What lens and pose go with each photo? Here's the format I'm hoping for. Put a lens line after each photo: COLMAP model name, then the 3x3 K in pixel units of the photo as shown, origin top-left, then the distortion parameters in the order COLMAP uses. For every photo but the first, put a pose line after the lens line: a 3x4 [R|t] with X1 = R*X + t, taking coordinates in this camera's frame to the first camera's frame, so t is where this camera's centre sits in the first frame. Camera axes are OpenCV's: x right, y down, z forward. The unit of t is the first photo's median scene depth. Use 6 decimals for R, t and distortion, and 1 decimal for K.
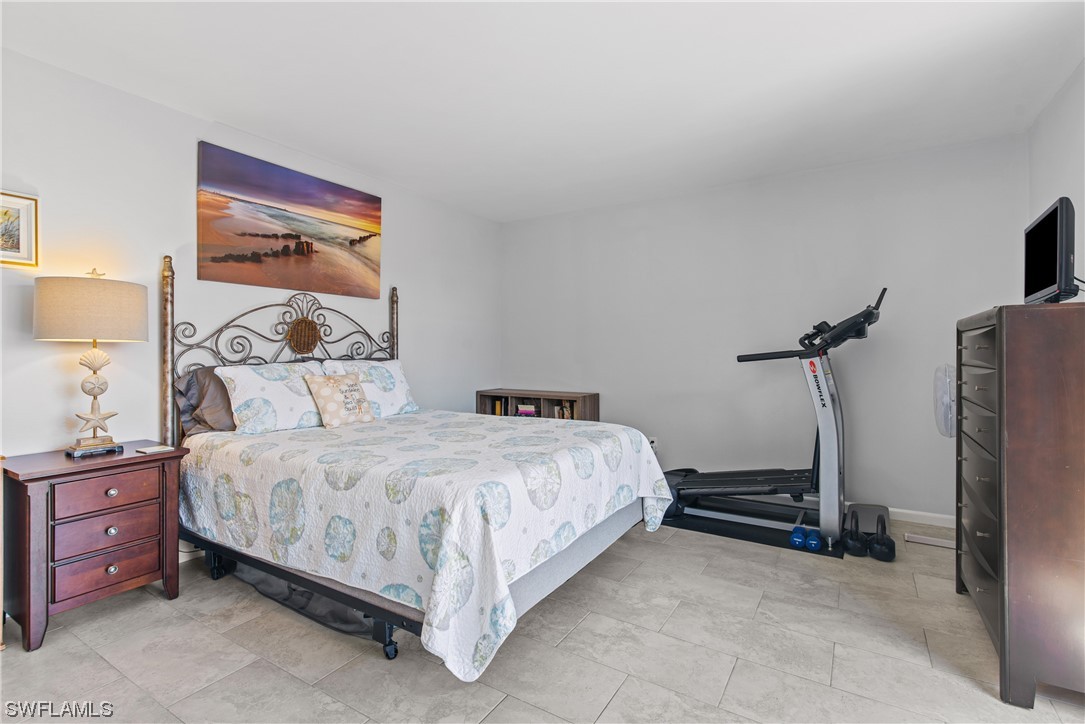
lens RADIAL K [[519.2, 0, 567.3], [0, 519.2, 356.0], [0, 0, 1]] dist [0.010198, -0.000180]
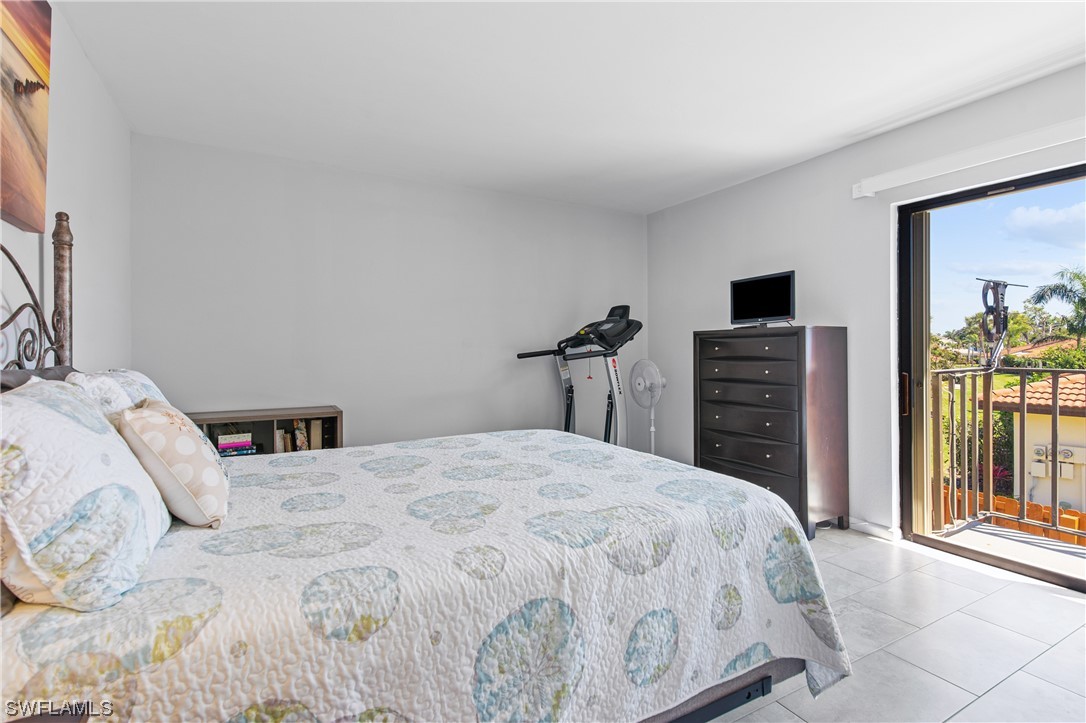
lens RADIAL K [[519.6, 0, 537.8], [0, 519.6, 348.6], [0, 0, 1]] dist [0.010198, -0.000180]
pose [[0.483512, 0.003589, 0.875330, -0.948166], [0.008522, 0.999925, -0.008807, -0.006928], [-0.875296, 0.011718, 0.483445, 0.725621]]
